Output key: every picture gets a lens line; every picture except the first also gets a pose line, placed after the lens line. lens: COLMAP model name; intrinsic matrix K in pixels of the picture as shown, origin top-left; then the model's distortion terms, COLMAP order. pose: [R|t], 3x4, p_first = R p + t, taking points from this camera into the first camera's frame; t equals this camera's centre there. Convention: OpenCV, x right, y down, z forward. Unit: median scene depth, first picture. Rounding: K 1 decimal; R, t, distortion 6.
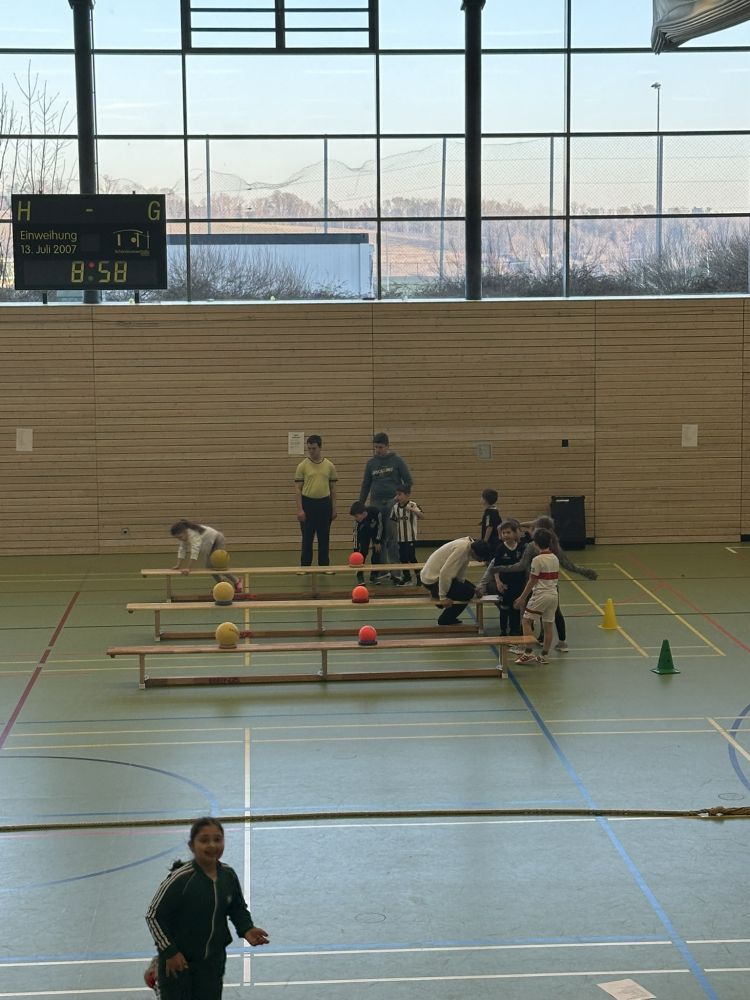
lens RADIAL K [[2080.9, 0, 372.7], [0, 2080.9, 496.8], [0, 0, 1]] dist [0.176516, 0.000000]
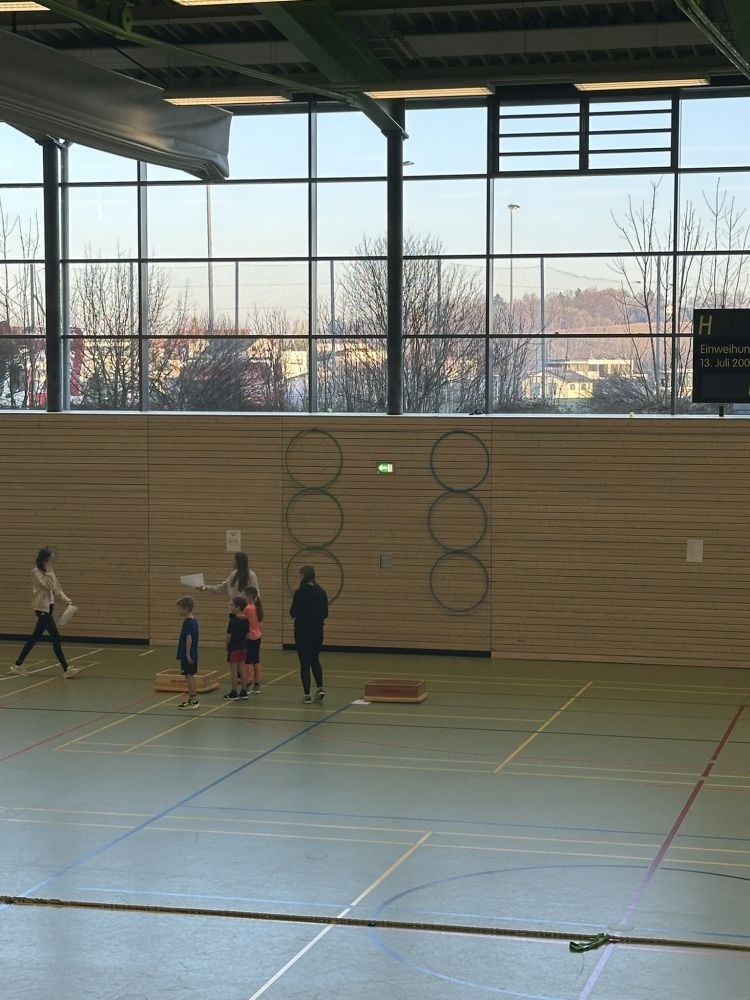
lens RADIAL K [[2080.9, 0, 378.0], [0, 2080.9, 472.5], [0, 0, 1]] dist [0.176516, 0.000000]
pose [[0.944621, 0.026486, -0.327094, 0.258336], [-0.047661, 0.997242, -0.056889, -0.004552], [0.324685, 0.069328, 0.943278, 0.018685]]
